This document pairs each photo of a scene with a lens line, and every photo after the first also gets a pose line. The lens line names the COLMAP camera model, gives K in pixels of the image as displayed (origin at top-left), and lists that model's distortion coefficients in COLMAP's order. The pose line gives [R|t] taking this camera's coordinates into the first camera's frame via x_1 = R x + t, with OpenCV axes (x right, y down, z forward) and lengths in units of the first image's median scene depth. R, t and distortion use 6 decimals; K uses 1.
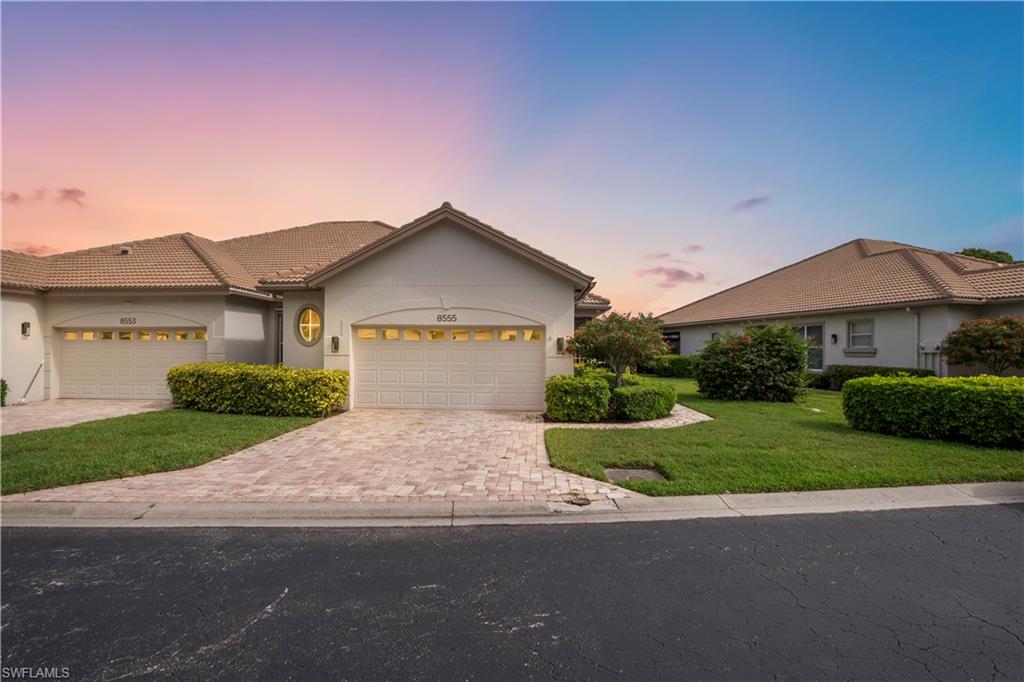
lens RADIAL K [[499.0, 0, 513.5], [0, 499.0, 351.2], [0, 0, 1]] dist [-0.036590, 0.005742]
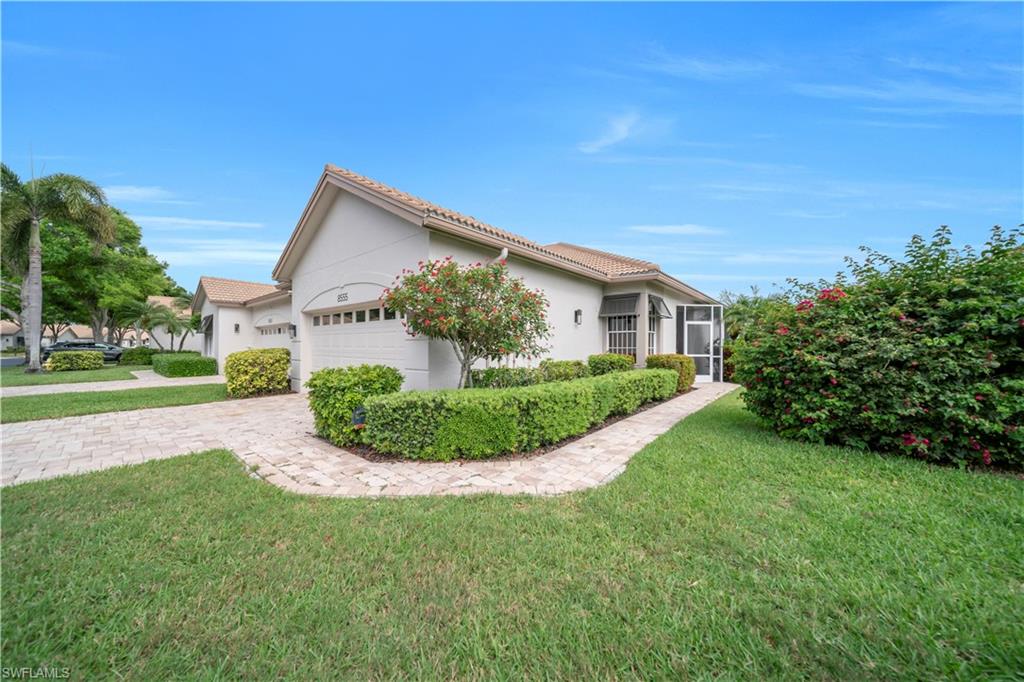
lens RADIAL K [[353.6, 0, 508.2], [0, 353.6, 346.2], [0, 0, 1]] dist [-0.004006, -0.000486]
pose [[0.787477, -0.003960, -0.616331, 0.507530], [-0.001336, 0.999966, -0.008133, 0.026207], [0.616342, 0.007228, 0.787445, 0.716370]]
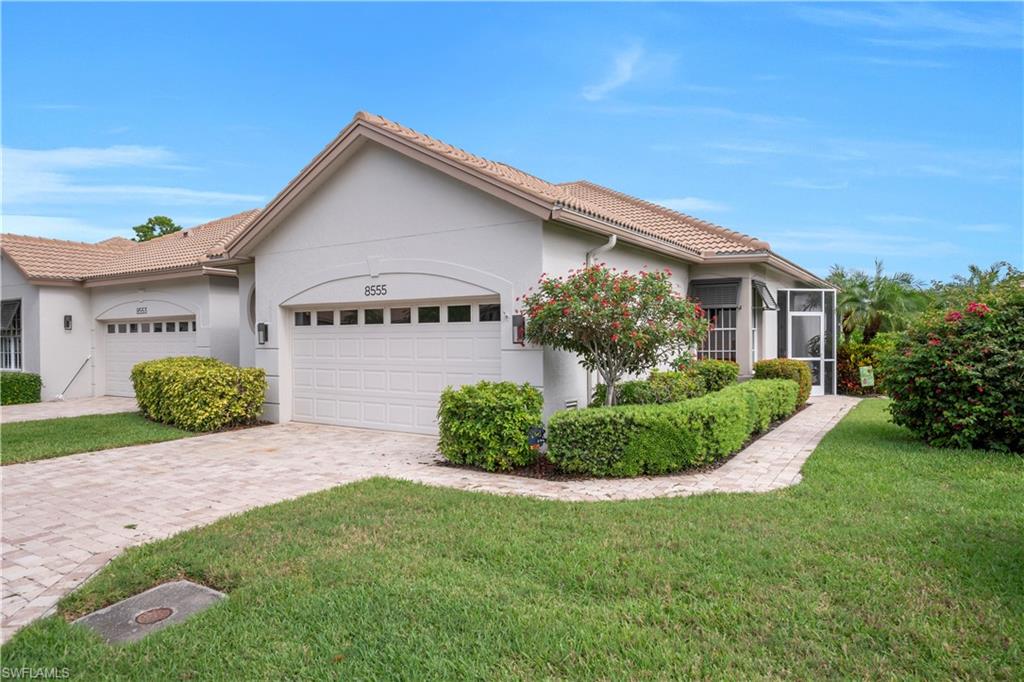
lens RADIAL K [[655.3, 0, 512.2], [0, 655.3, 345.6], [0, 0, 1]] dist [-0.000435, 0.012437]
pose [[0.863879, -0.006896, -0.503652, 0.471593], [0.010114, 0.999942, 0.003656, 0.004906], [0.503598, -0.008252, 0.863899, 0.362705]]
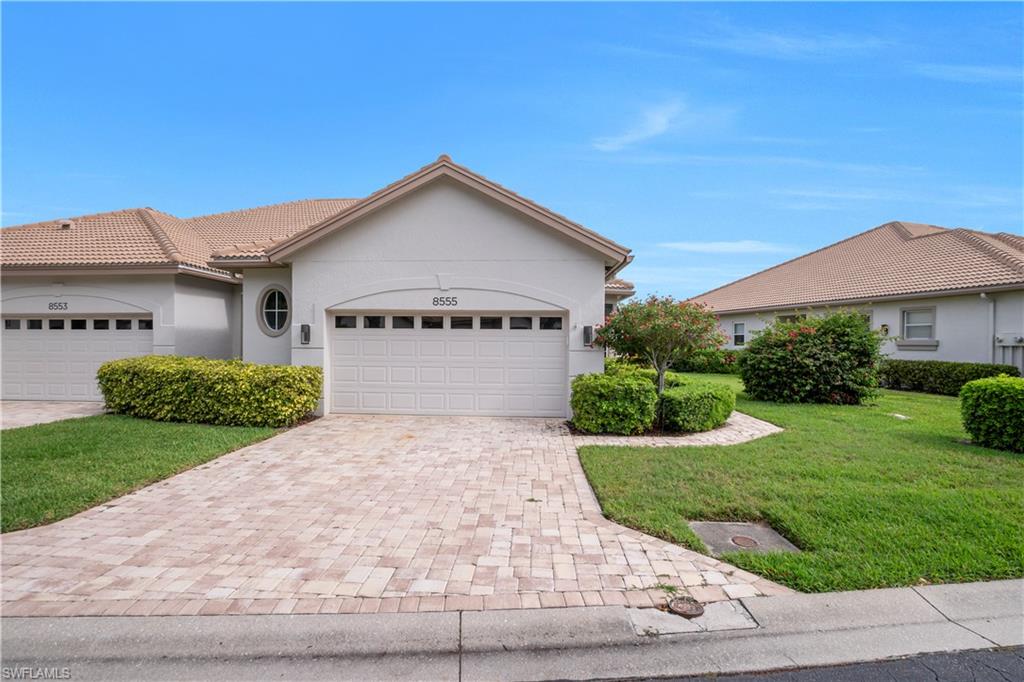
lens RADIAL K [[499.0, 0, 513.2], [0, 499.0, 350.5], [0, 0, 1]] dist [-0.036590, 0.005742]
pose [[0.999981, 0.001127, 0.006015, -0.030418], [-0.001209, 0.999905, 0.013725, 0.001139], [-0.005999, -0.013732, 0.999888, 0.208786]]
